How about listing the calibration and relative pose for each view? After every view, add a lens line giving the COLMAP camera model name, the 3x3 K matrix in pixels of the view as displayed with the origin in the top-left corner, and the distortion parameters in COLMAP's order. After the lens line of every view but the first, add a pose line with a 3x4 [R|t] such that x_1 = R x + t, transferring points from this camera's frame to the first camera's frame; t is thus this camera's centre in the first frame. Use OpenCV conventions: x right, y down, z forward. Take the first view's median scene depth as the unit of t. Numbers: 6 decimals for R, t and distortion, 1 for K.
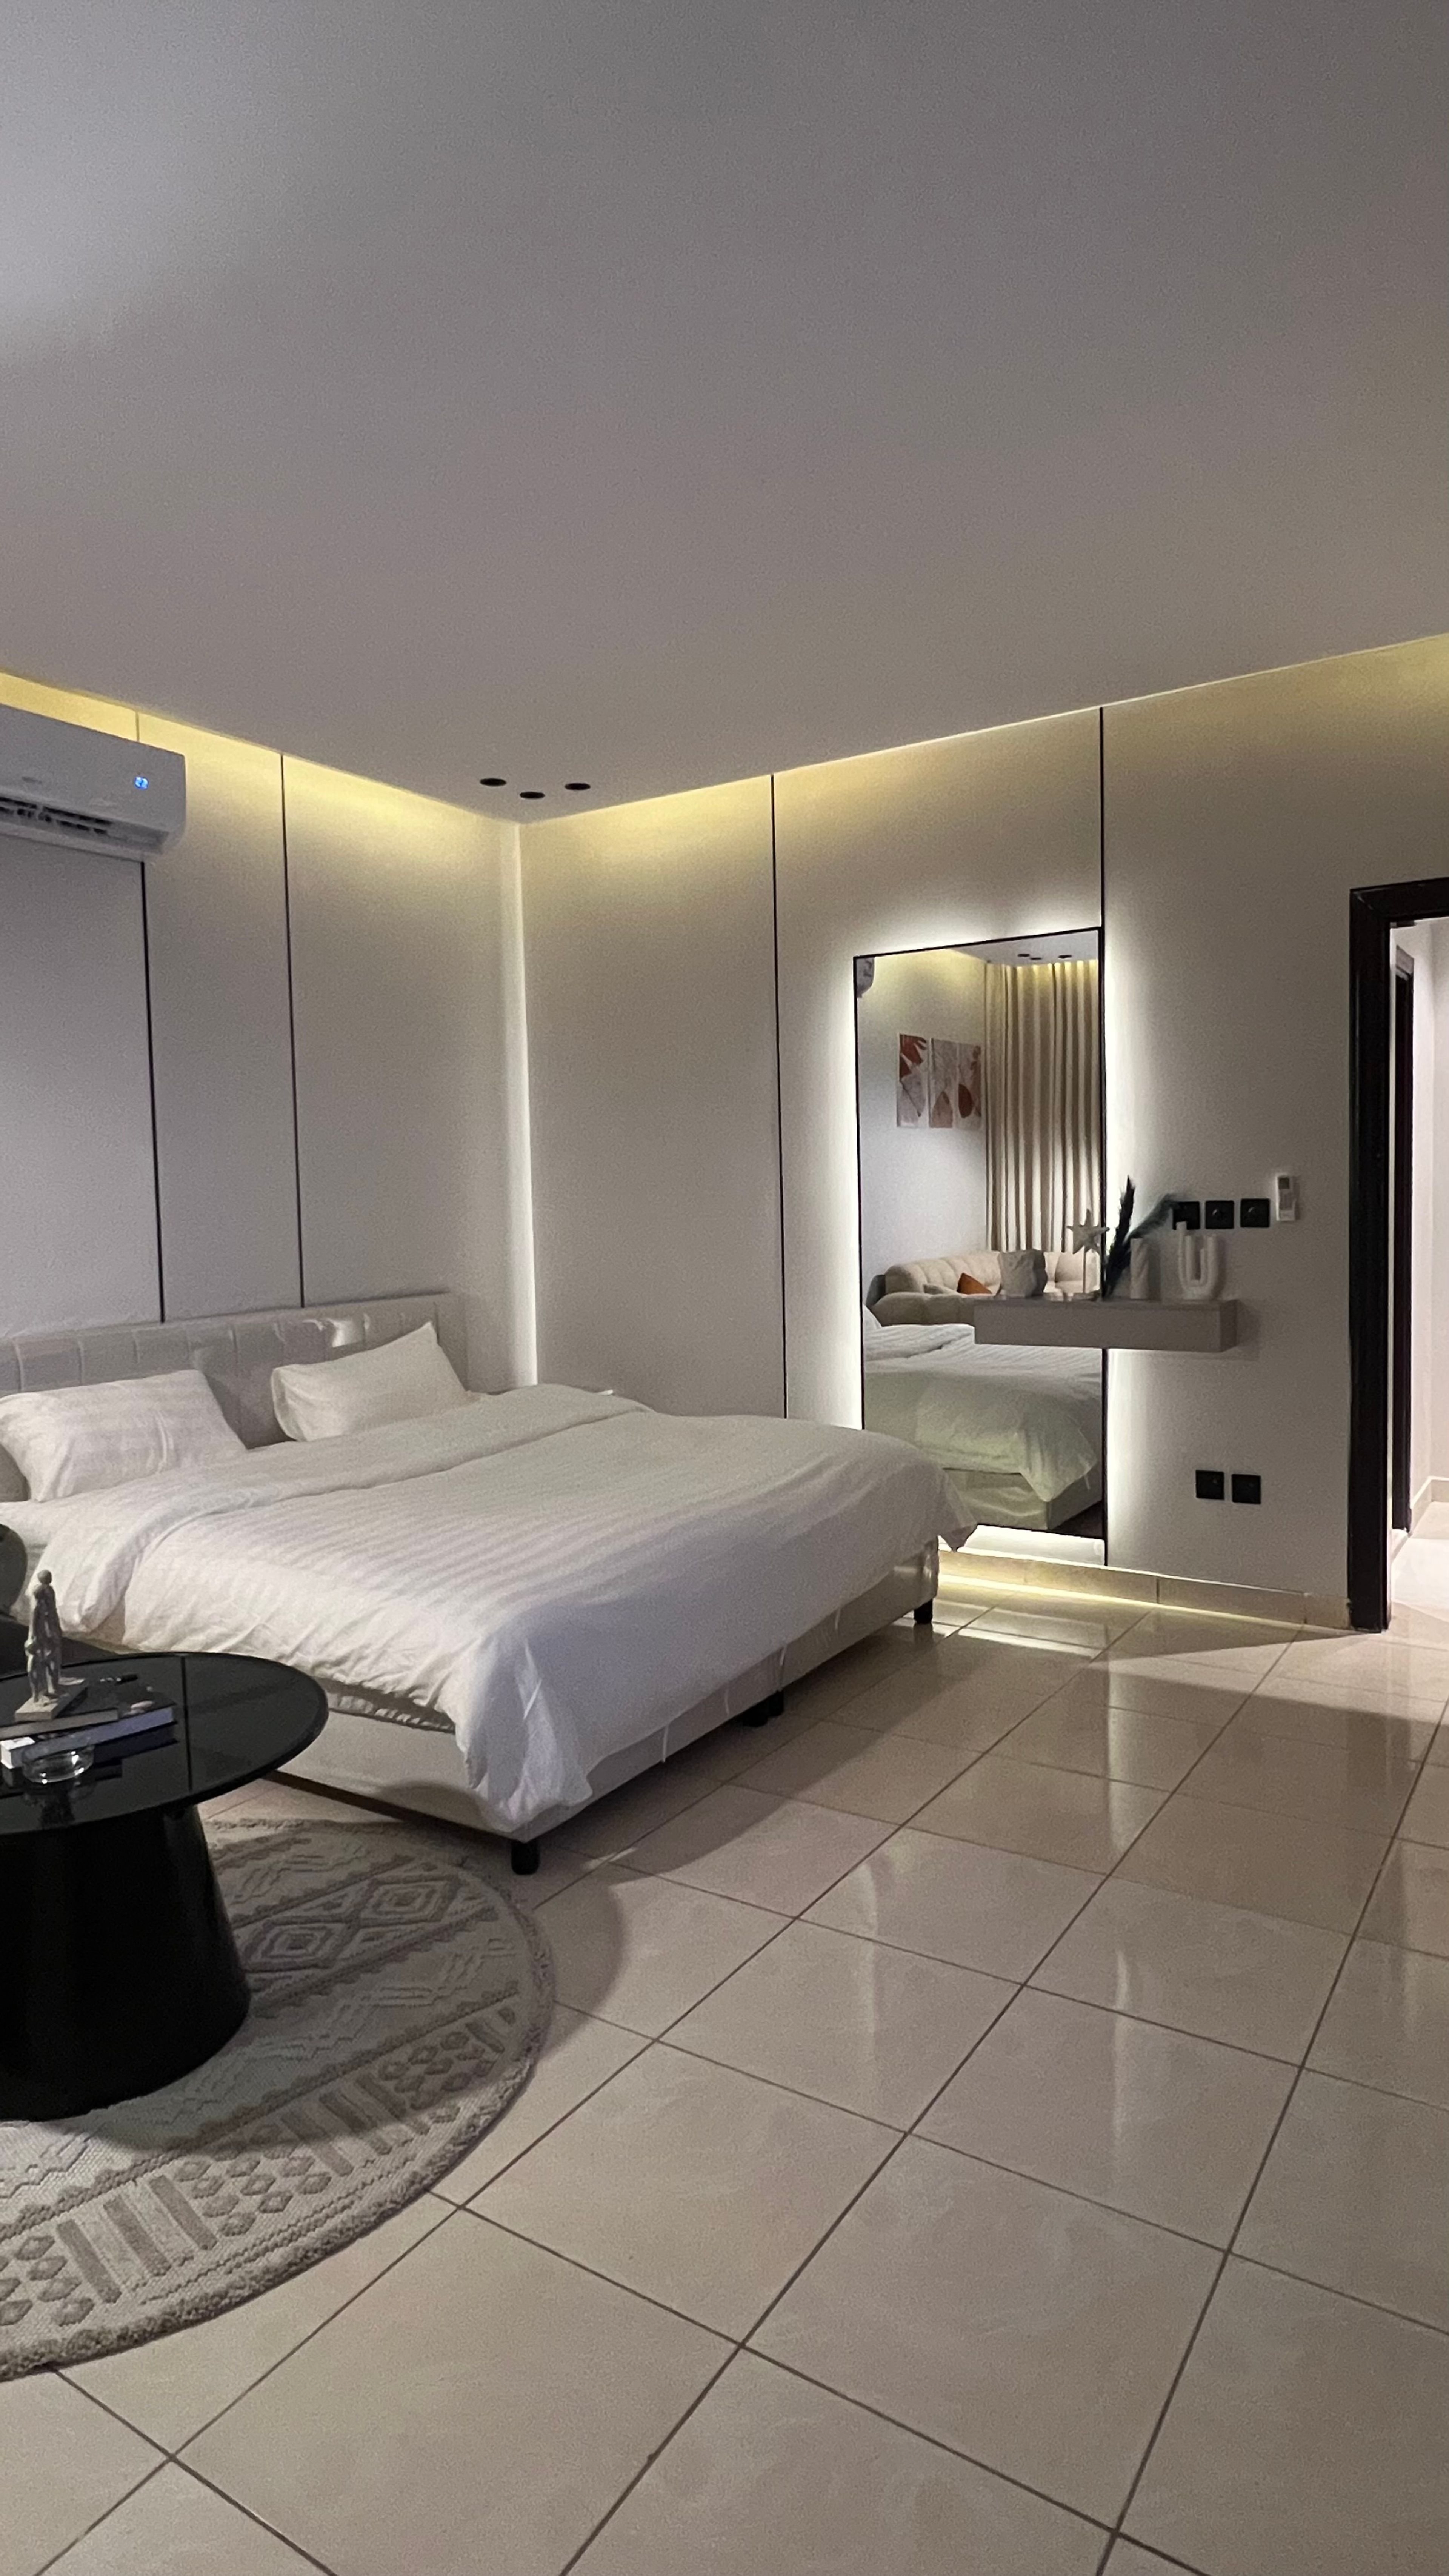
lens RADIAL K [[1436.8, 0, 724.5], [0, 1436.8, 1288.0], [0, 0, 1]] dist [-0.002156, -0.000051]
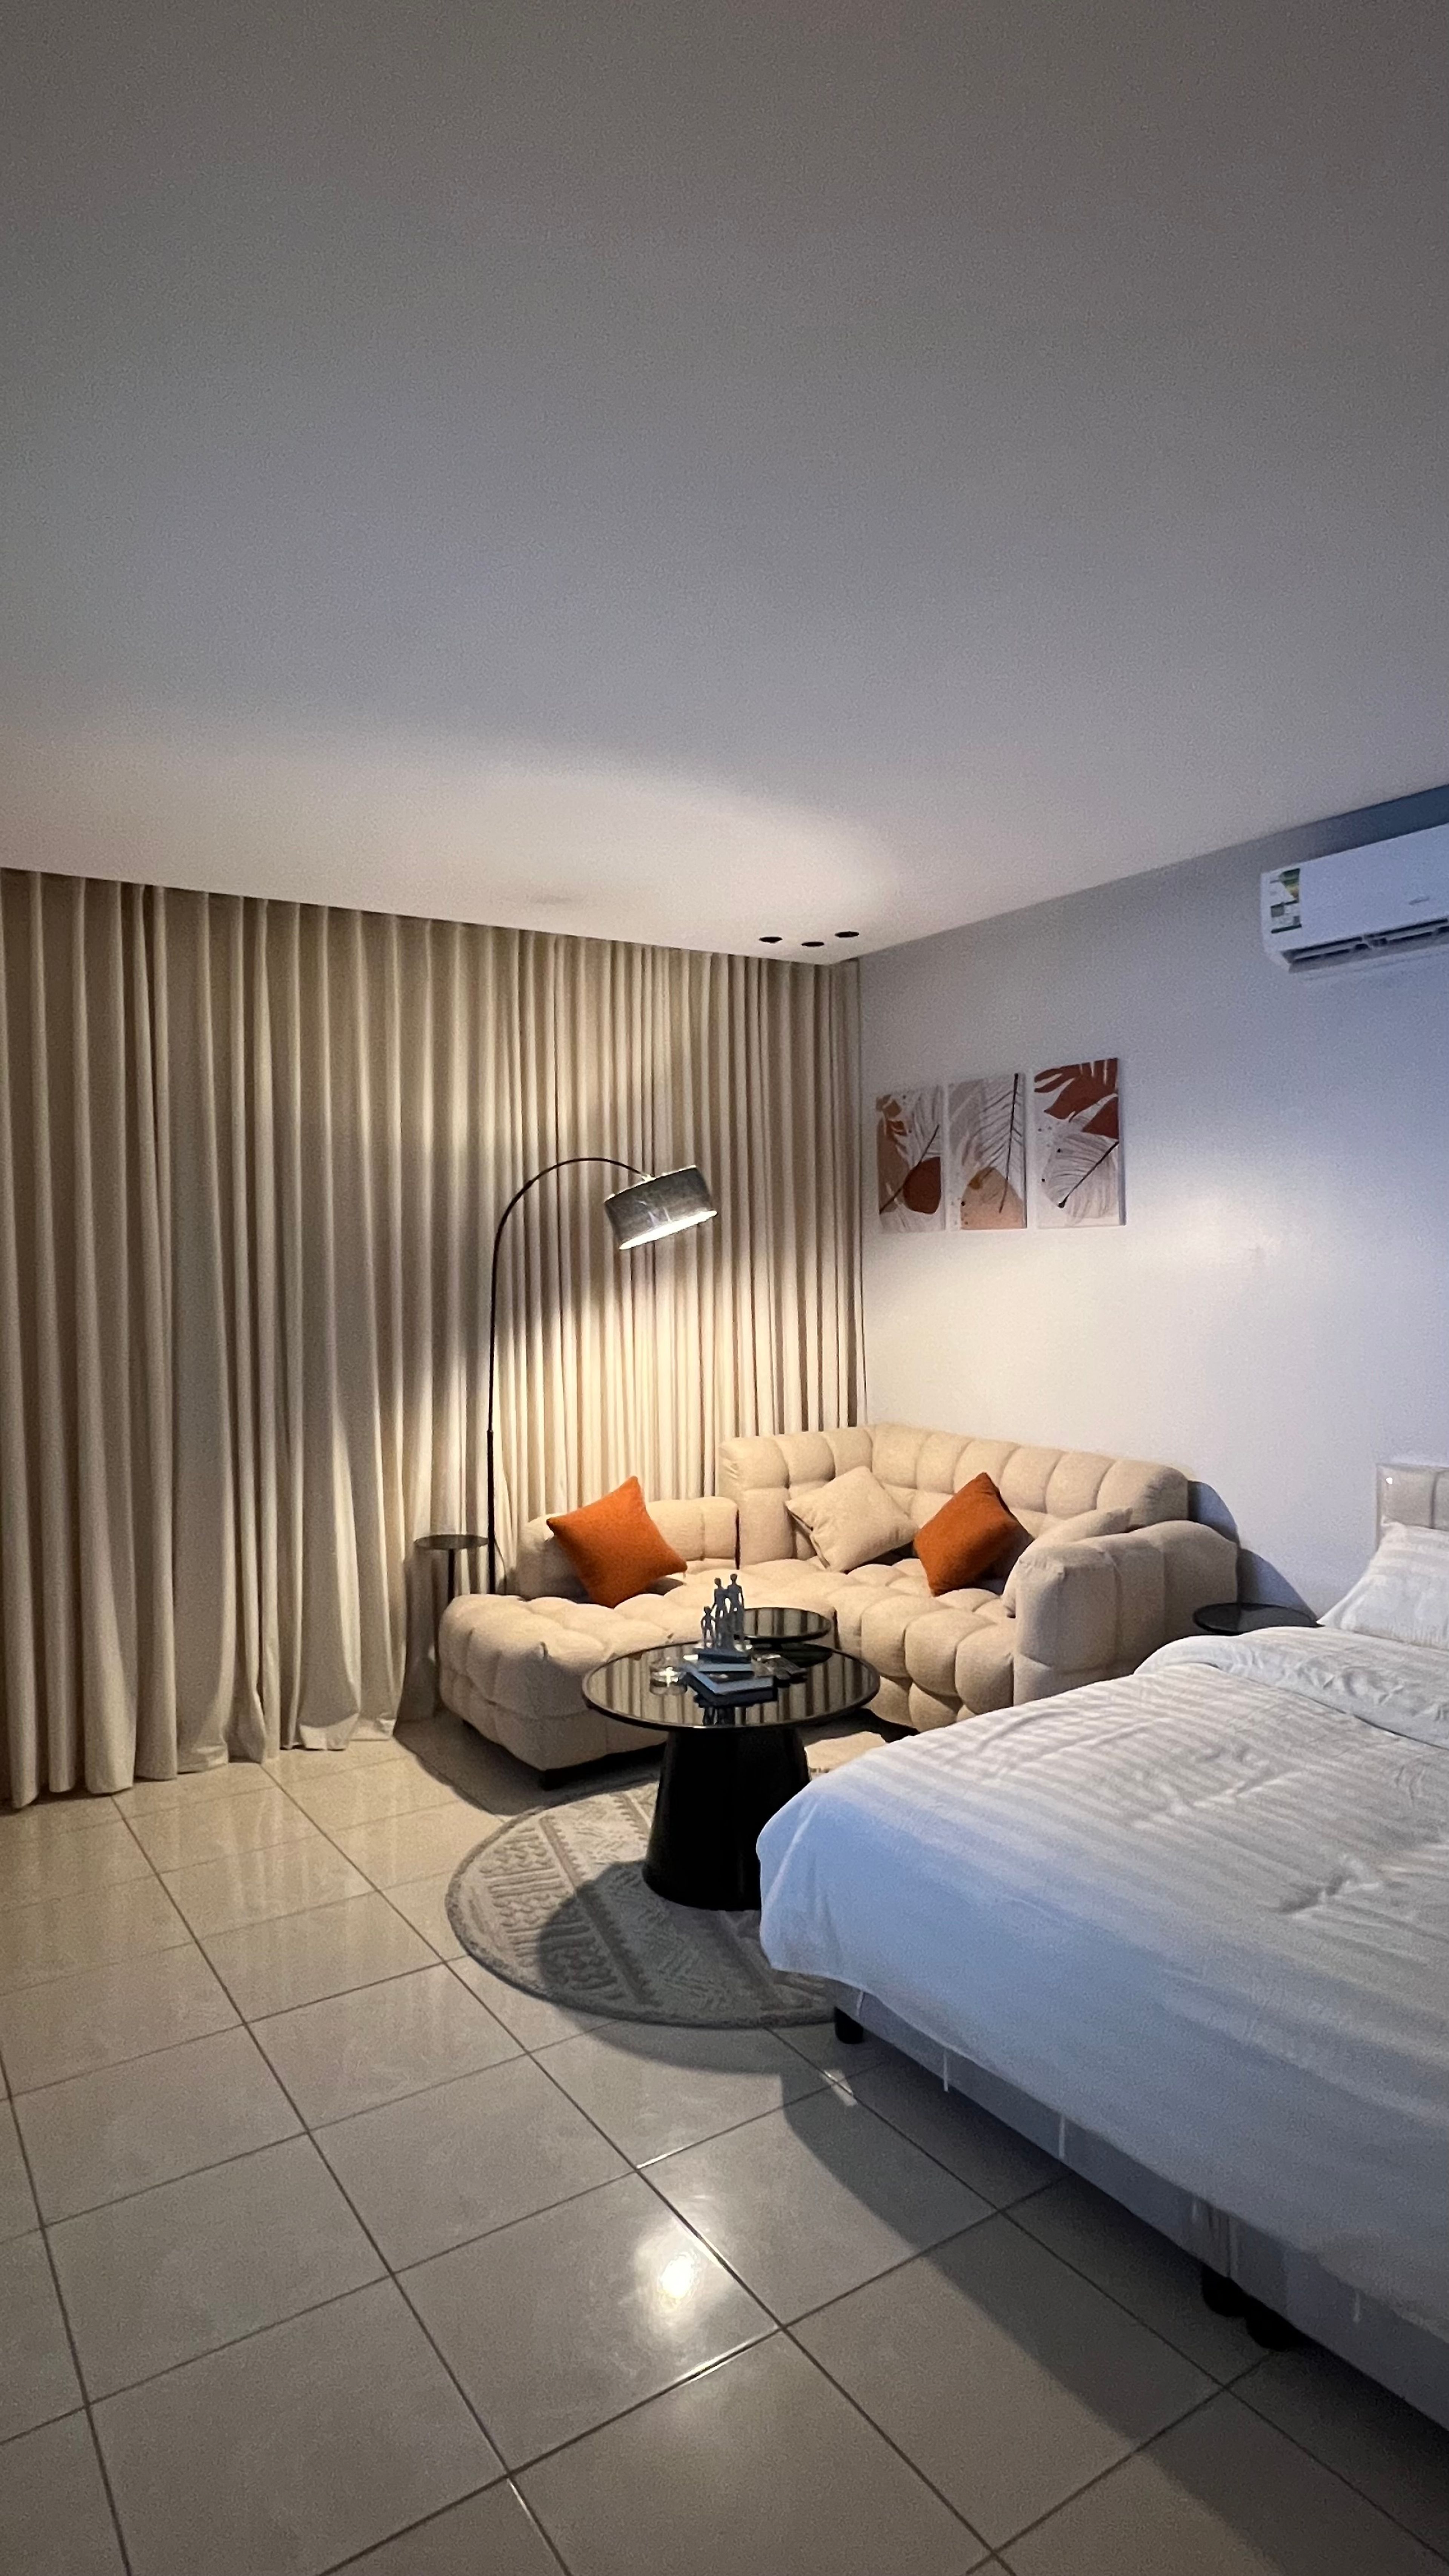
lens RADIAL K [[1391.2, 0, 724.5], [0, 1391.2, 1288.0], [0, 0, 1]] dist [-0.000080, 0.000006]
pose [[-0.403643, 0.038156, -0.914121, 0.924525], [-0.038436, 0.997541, 0.058609, -0.204649], [0.914109, 0.058792, -0.401184, 1.547959]]
